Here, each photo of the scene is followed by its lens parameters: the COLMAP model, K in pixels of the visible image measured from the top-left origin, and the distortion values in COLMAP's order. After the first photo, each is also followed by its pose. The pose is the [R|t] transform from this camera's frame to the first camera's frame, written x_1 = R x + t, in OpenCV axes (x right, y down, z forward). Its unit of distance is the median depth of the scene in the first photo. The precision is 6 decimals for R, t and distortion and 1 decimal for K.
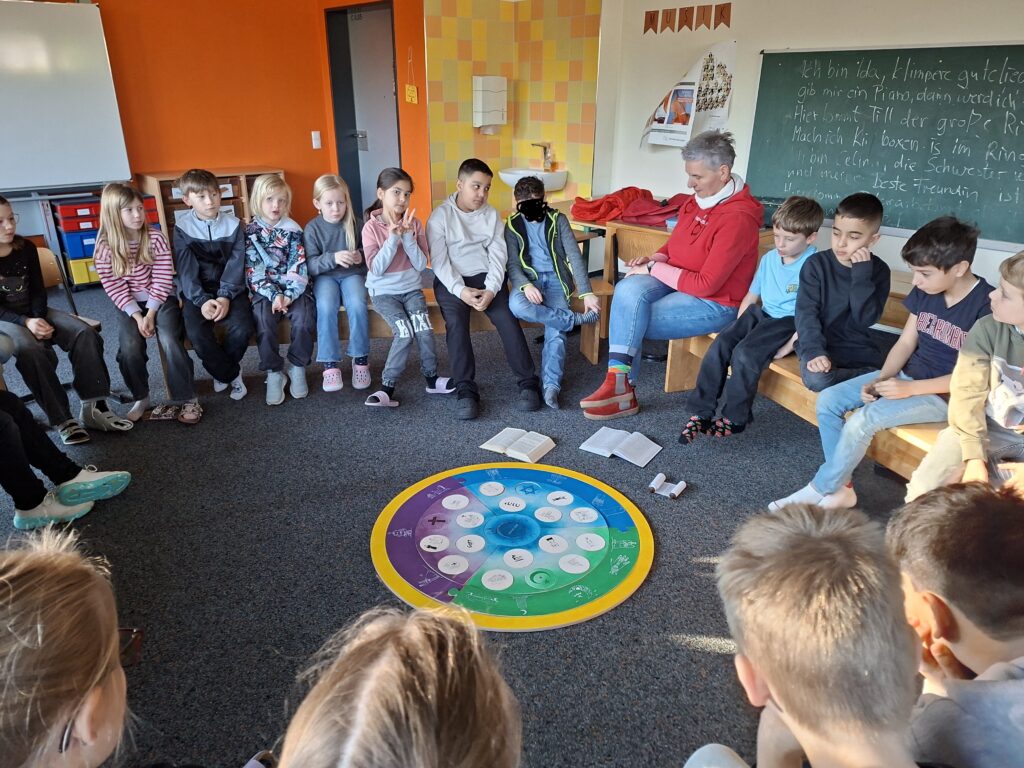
lens RADIAL K [[692.0, 0, 506.9], [0, 692.0, 385.0], [0, 0, 1]] dist [0.040765, -0.039457]
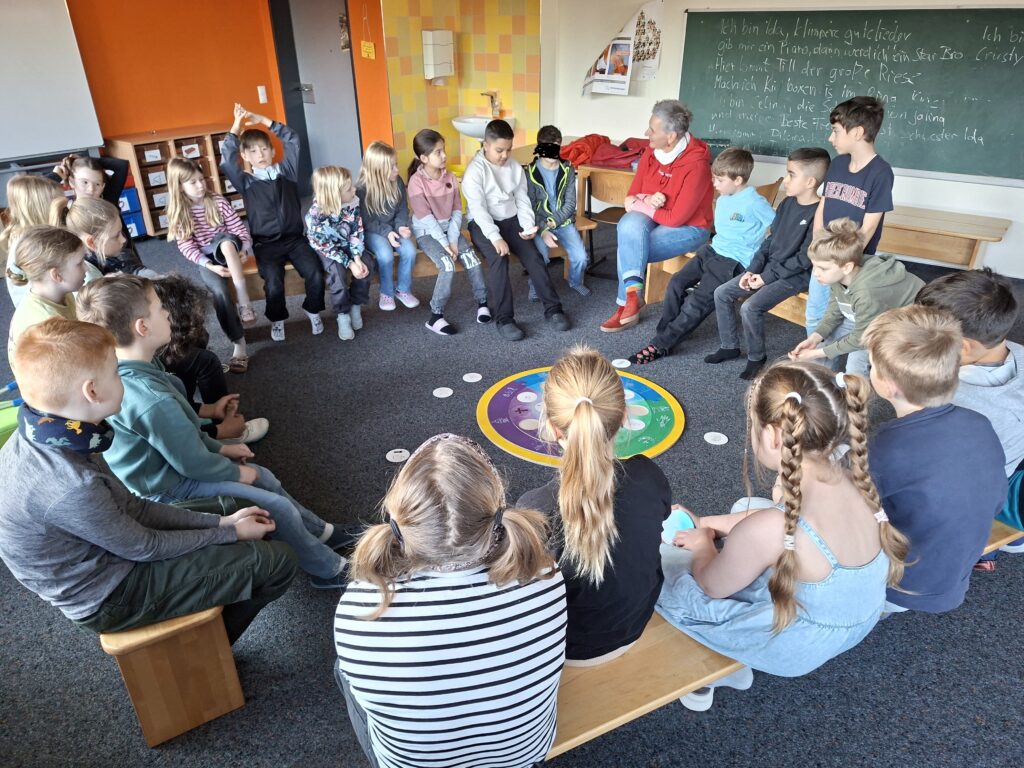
lens RADIAL K [[708.5, 0, 507.4], [0, 708.5, 388.9], [0, 0, 1]] dist [0.058685, -0.067900]
pose [[0.979708, -0.104509, 0.171029, -0.208941], [0.089767, 0.991724, 0.091789, 0.017614], [-0.179206, -0.074573, 0.980981, -0.183615]]
